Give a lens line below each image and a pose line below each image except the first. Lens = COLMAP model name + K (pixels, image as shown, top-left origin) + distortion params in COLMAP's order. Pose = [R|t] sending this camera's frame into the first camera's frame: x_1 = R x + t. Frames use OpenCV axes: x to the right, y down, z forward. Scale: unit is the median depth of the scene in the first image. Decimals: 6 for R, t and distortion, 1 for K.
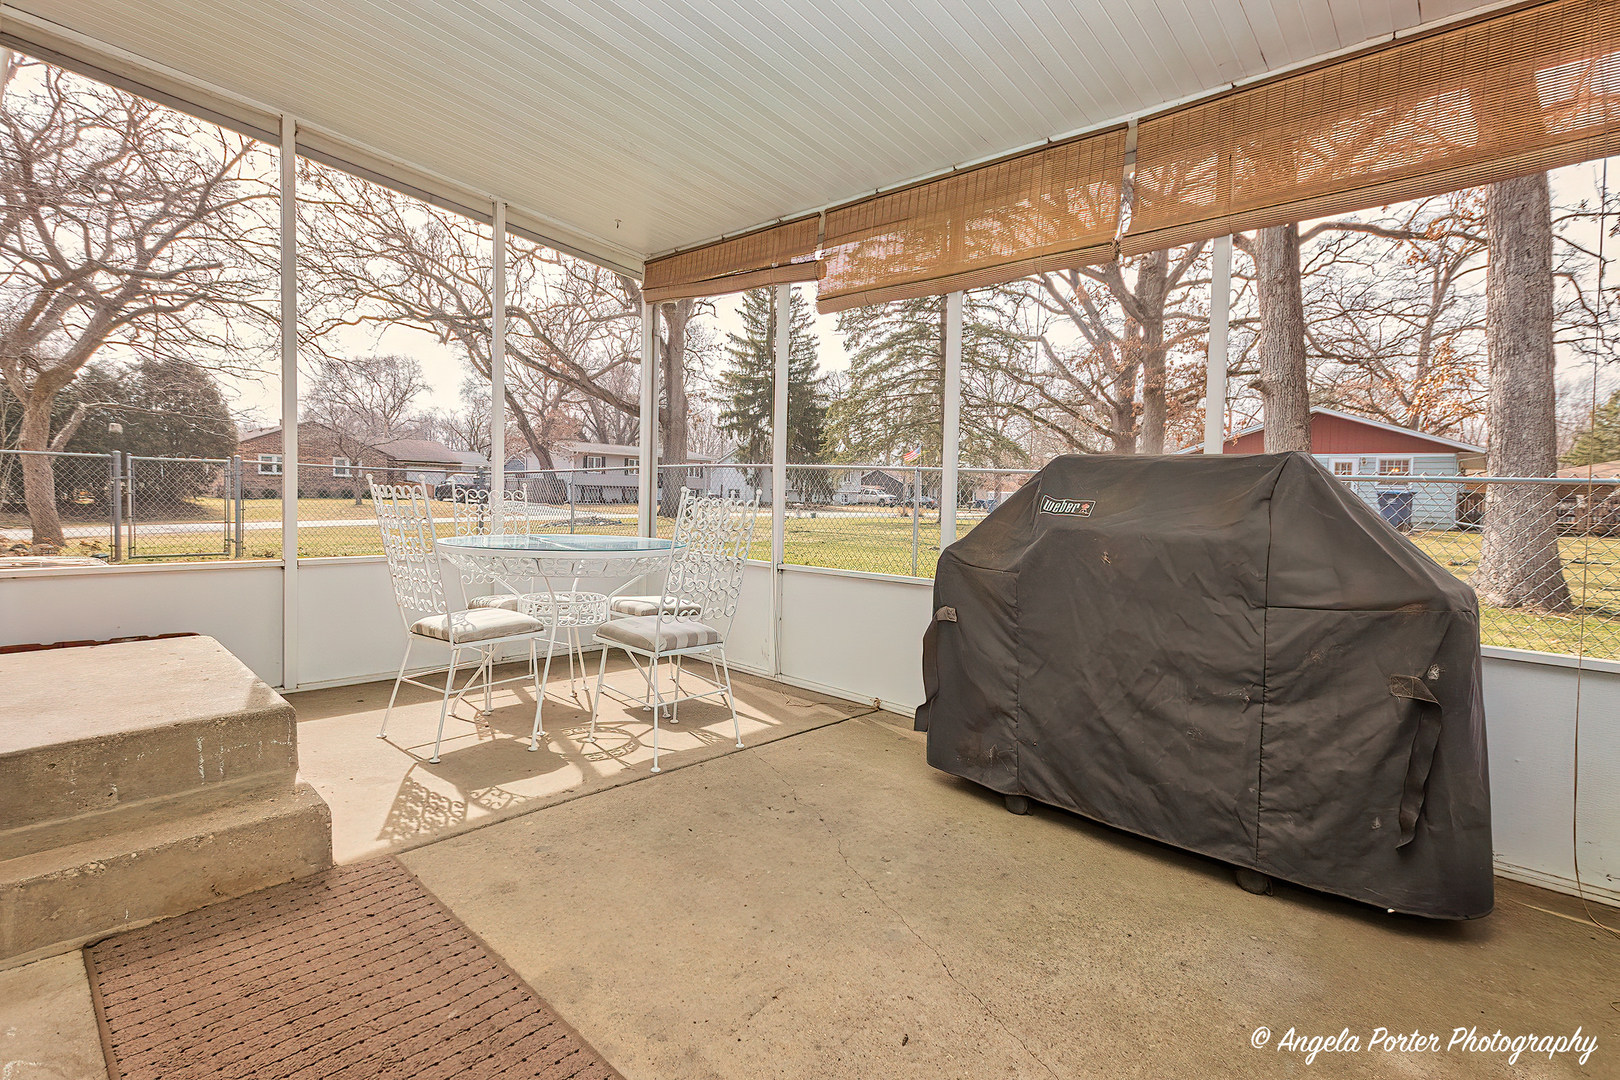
lens RADIAL K [[792.1, 0, 810.0], [0, 792.1, 540.0], [0, 0, 1]] dist [0.000808, -0.000307]
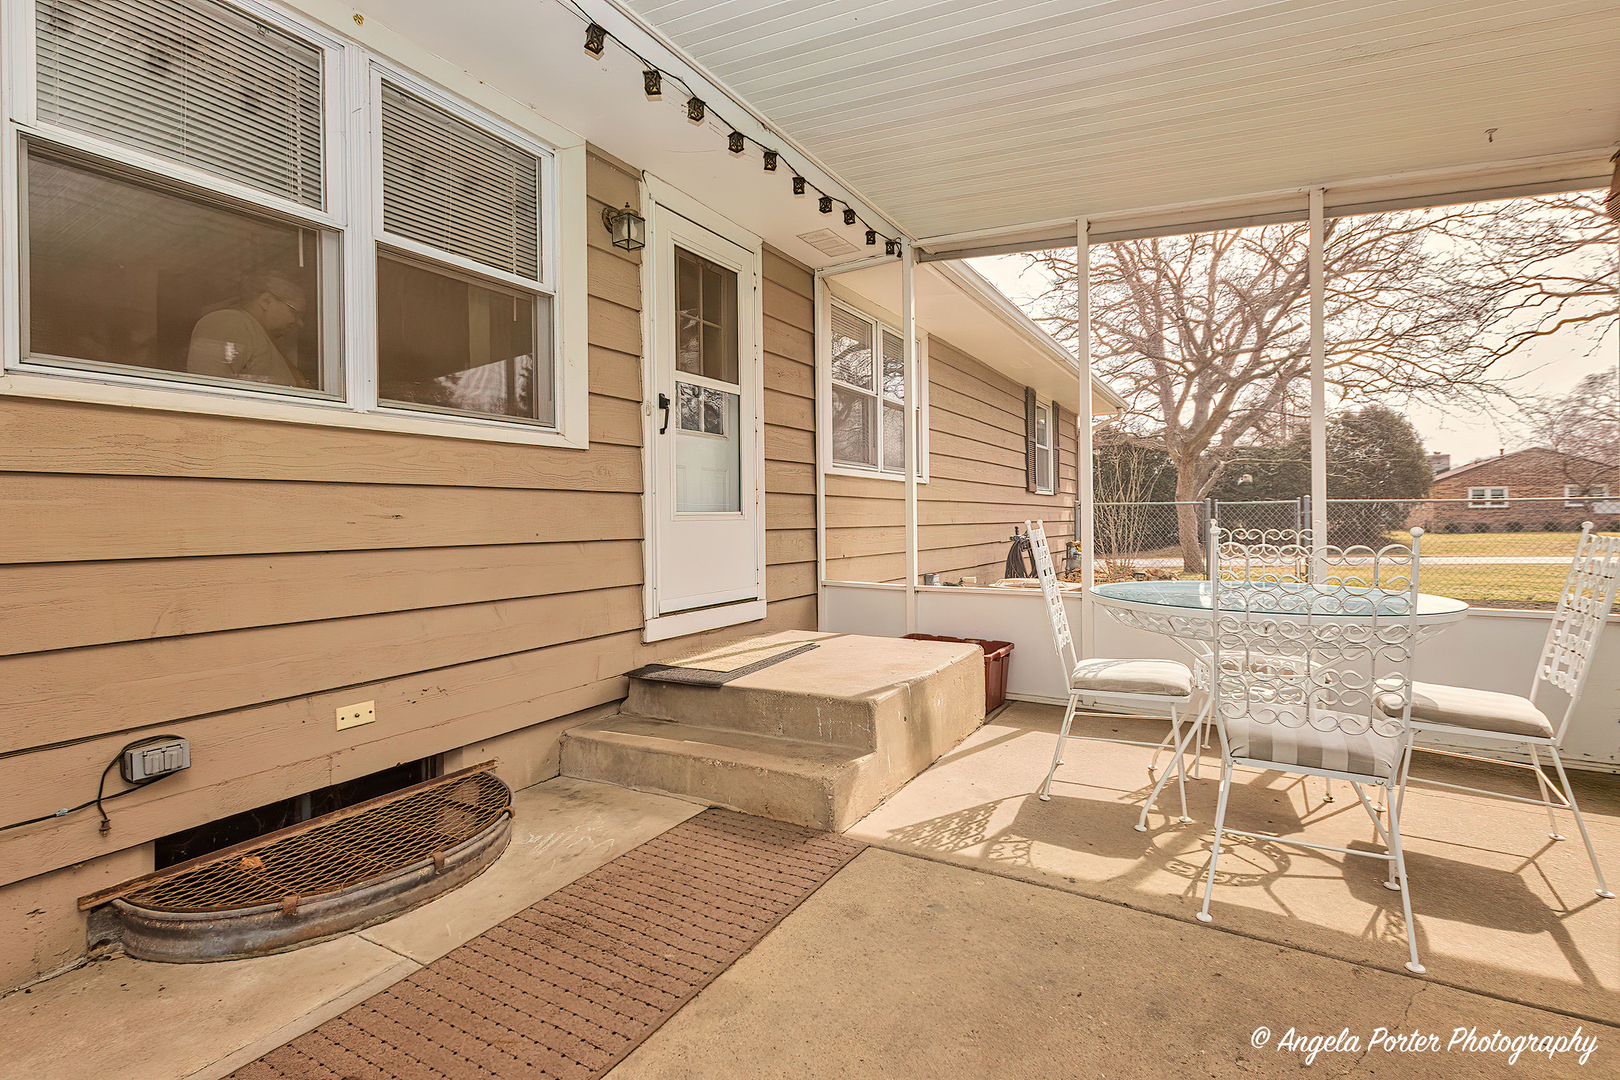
lens RADIAL K [[730.1, 0, 812.7], [0, 730.1, 530.9], [0, 0, 1]] dist [0.003267, -0.000347]
pose [[0.212574, -0.009798, -0.977096, 0.412620], [-0.044012, 0.998839, -0.019591, -0.035881], [0.976153, 0.047169, 0.211896, 0.526147]]
